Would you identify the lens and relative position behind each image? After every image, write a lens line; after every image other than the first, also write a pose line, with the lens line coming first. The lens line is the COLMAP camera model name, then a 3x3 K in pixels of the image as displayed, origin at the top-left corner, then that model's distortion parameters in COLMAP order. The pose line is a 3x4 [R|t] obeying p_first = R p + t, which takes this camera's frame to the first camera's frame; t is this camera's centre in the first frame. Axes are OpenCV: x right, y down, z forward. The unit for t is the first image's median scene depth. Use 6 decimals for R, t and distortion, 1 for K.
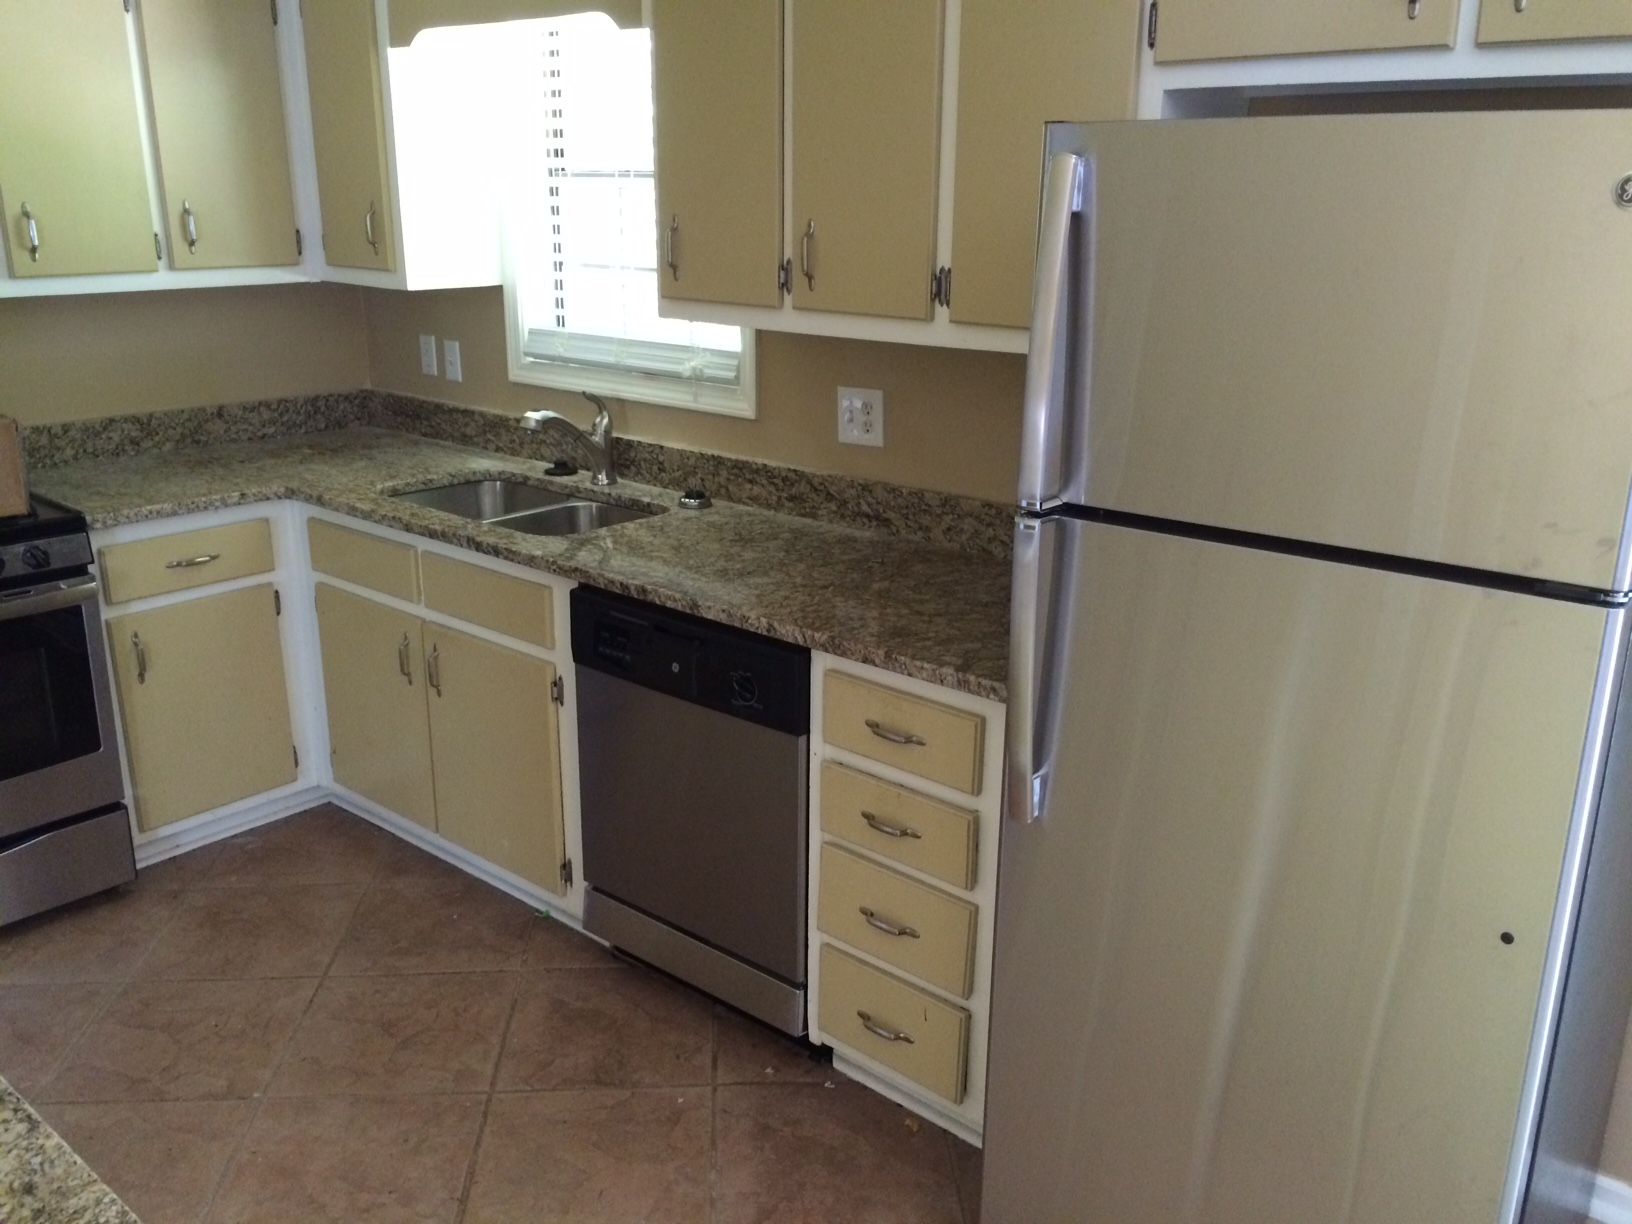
lens RADIAL K [[1387.9, 0, 816.0], [0, 1387.9, 612.0], [0, 0, 1]] dist [-0.002125, 0.000827]
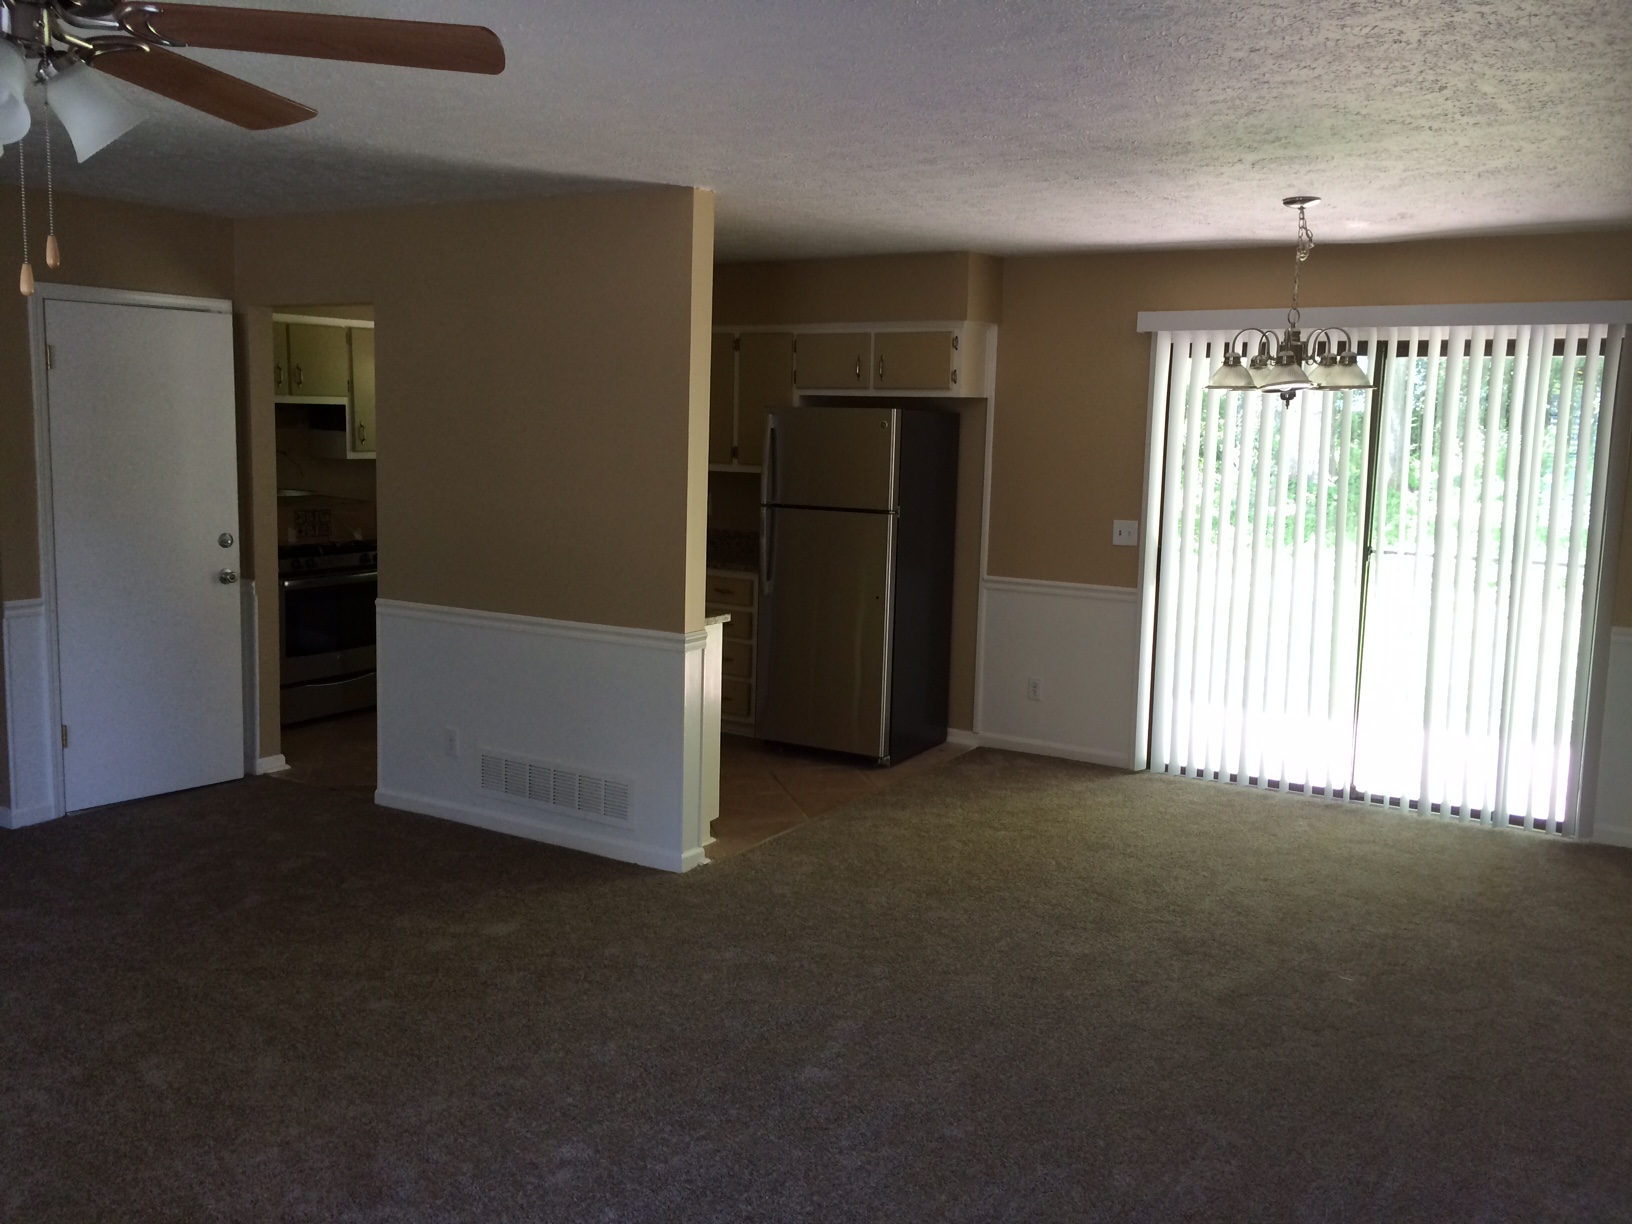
lens RADIAL K [[1381.2, 0, 816.0], [0, 1381.2, 612.0], [0, 0, 1]] dist [0.410519, 0.000155]
pose [[0.979485, -0.010268, 0.201257, -0.386563], [0.046170, 0.983571, -0.174518, 0.719547], [-0.196158, 0.180229, 0.963867, -2.146608]]
